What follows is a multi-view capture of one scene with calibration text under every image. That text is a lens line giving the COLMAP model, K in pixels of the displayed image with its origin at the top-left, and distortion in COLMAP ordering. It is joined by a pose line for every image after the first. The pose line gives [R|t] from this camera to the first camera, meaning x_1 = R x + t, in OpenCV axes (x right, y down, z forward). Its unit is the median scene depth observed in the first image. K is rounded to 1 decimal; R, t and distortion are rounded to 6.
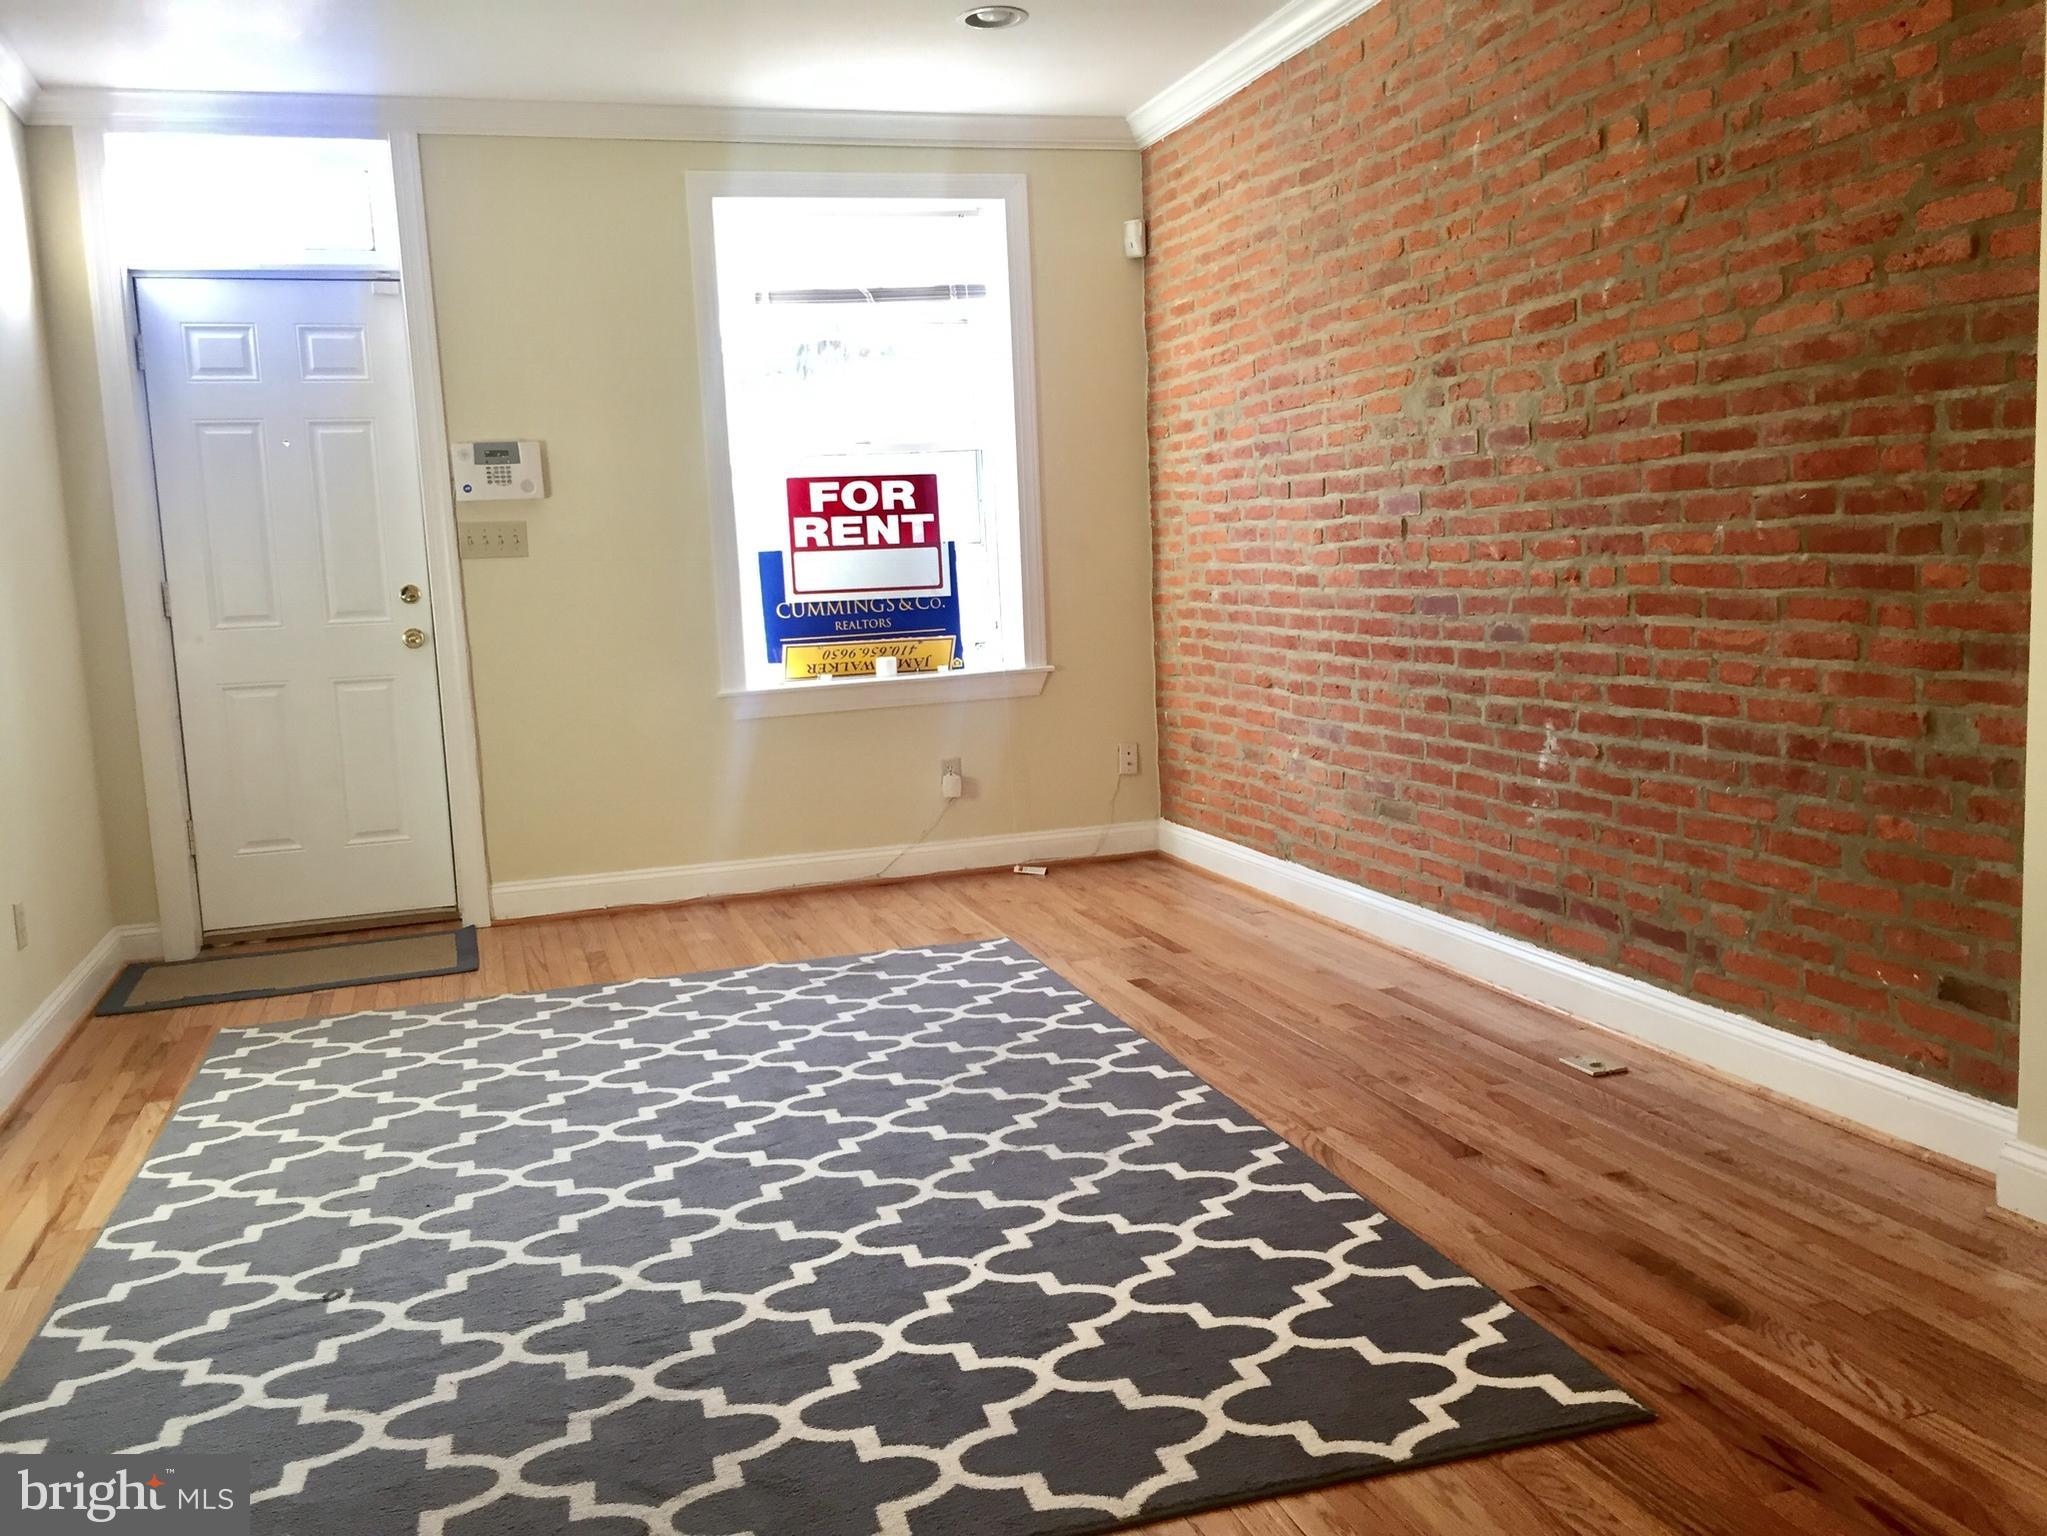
lens RADIAL K [[1746.1, 0, 1029.5], [0, 1746.1, 763.9], [0, 0, 1]] dist [0.050718, -0.044165]
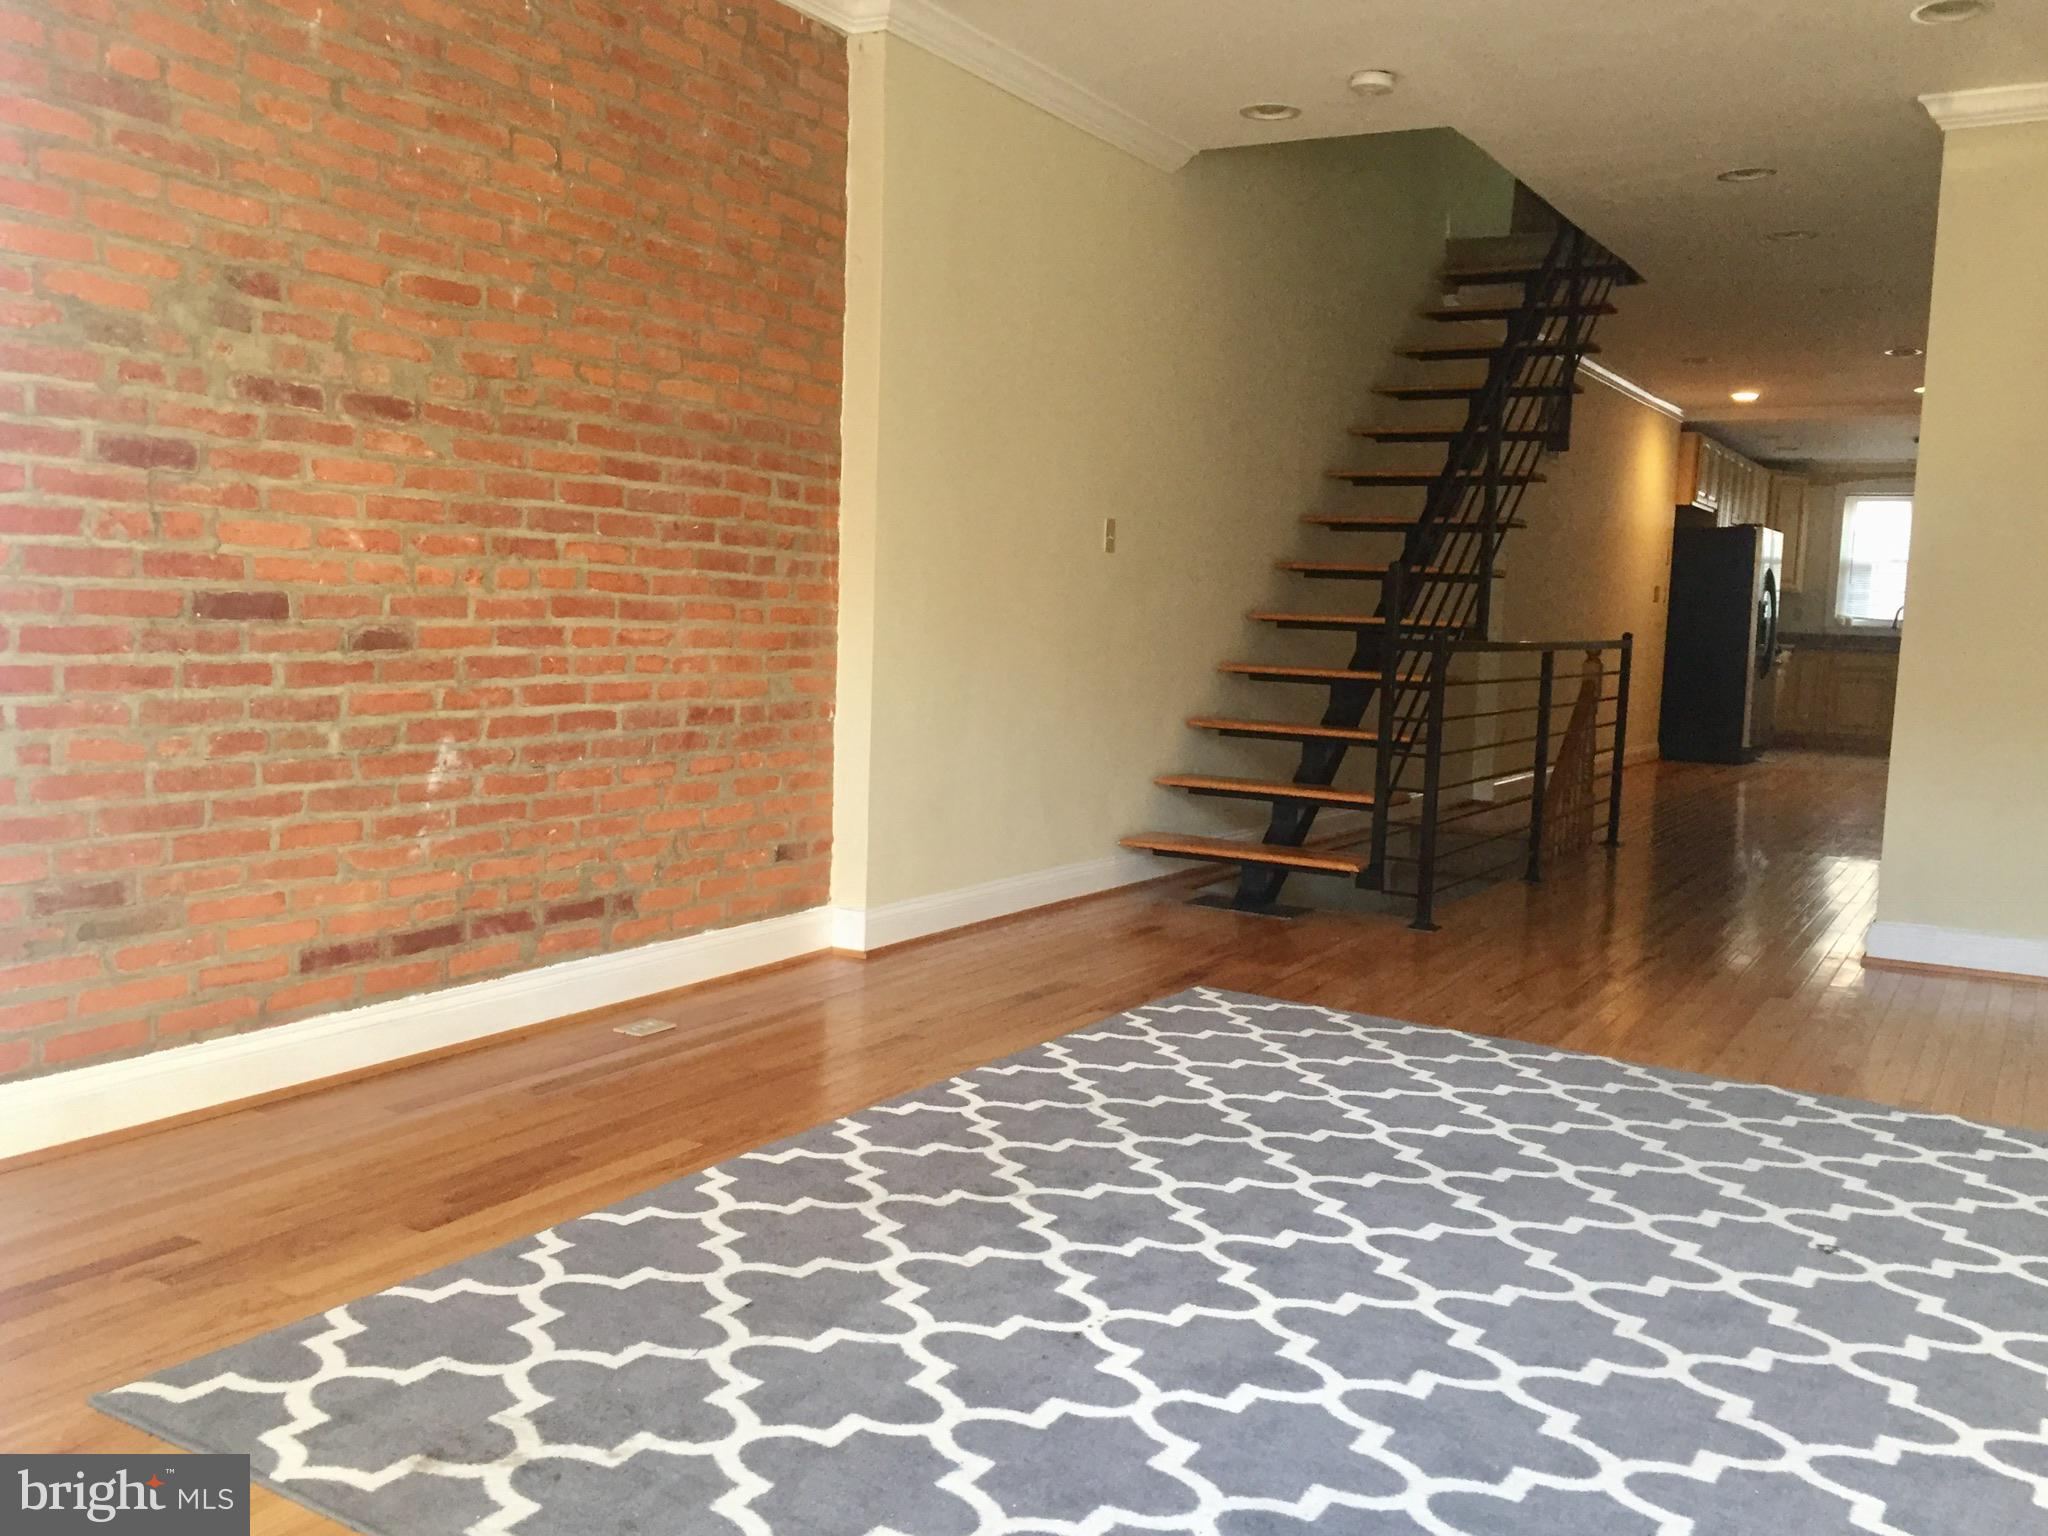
lens RADIAL K [[1747.0, 0, 1028.8], [0, 1747.0, 775.0], [0, 0, 1]] dist [0.050718, -0.044165]
pose [[-0.666025, -0.046766, 0.744462, -0.626964], [0.087933, 0.986151, 0.140618, -0.112861], [-0.740728, 0.159118, -0.652689, 1.477080]]
